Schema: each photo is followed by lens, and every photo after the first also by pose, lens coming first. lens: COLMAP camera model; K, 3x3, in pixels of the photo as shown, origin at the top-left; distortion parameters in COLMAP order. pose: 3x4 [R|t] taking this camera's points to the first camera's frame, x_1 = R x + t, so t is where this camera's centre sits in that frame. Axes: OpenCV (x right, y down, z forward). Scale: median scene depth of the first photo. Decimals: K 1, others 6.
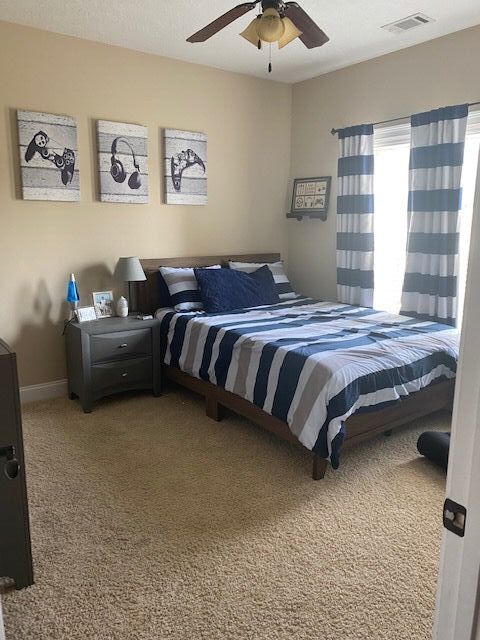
lens RADIAL K [[491.9, 0, 239.6], [0, 491.9, 320.2], [0, 0, 1]] dist [0.012597, -0.015751]
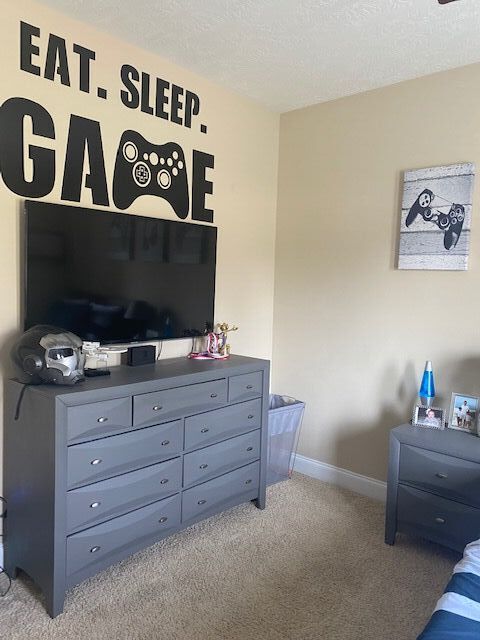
lens RADIAL K [[491.9, 0, 239.7], [0, 491.9, 317.6], [0, 0, 1]] dist [0.012597, -0.015751]
pose [[0.210831, 0.071963, -0.974870, 0.359261], [-0.225109, 0.974057, 0.023219, -0.116204], [0.951250, 0.214557, 0.221561, 0.549970]]
